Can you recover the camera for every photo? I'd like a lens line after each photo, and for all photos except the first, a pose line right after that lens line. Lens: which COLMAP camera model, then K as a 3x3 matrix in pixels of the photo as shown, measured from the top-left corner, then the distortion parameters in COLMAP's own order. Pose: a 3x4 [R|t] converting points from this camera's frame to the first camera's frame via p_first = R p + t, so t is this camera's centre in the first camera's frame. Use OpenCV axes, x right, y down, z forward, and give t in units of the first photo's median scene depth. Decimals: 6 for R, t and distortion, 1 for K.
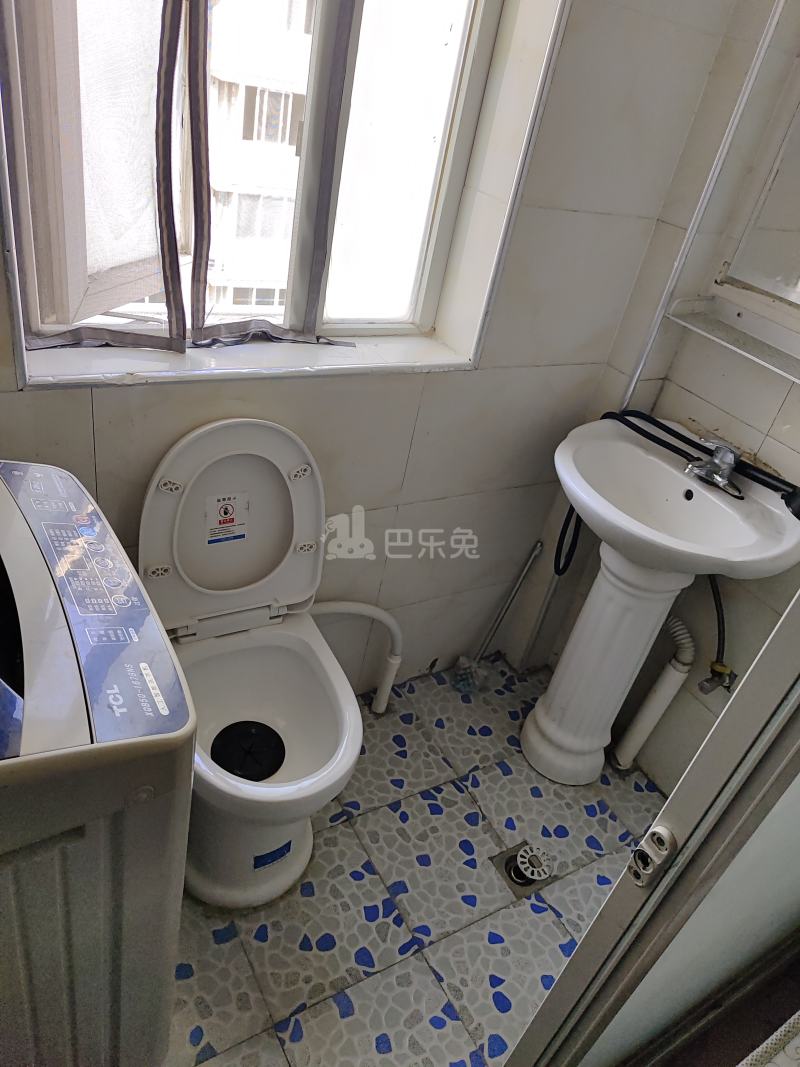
lens RADIAL K [[741.0, 0, 400.0], [0, 741.0, 533.5], [0, 0, 1]] dist [0.009951, -0.002741]
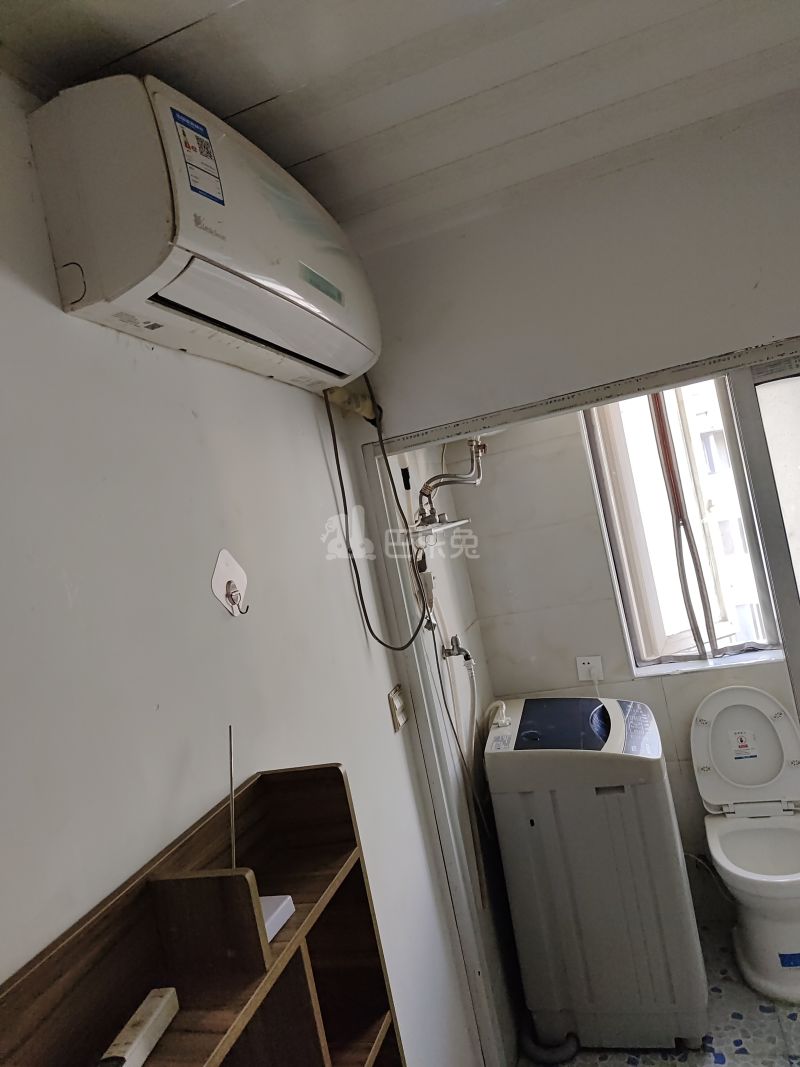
lens RADIAL K [[741.0, 0, 400.0], [0, 741.0, 533.5], [0, 0, 1]] dist [0.009951, -0.002741]
pose [[0.600631, -0.306191, -0.738572, 0.826126], [-0.140353, 0.869039, -0.474418, 0.547883], [0.787111, 0.388611, 0.478998, -0.826514]]
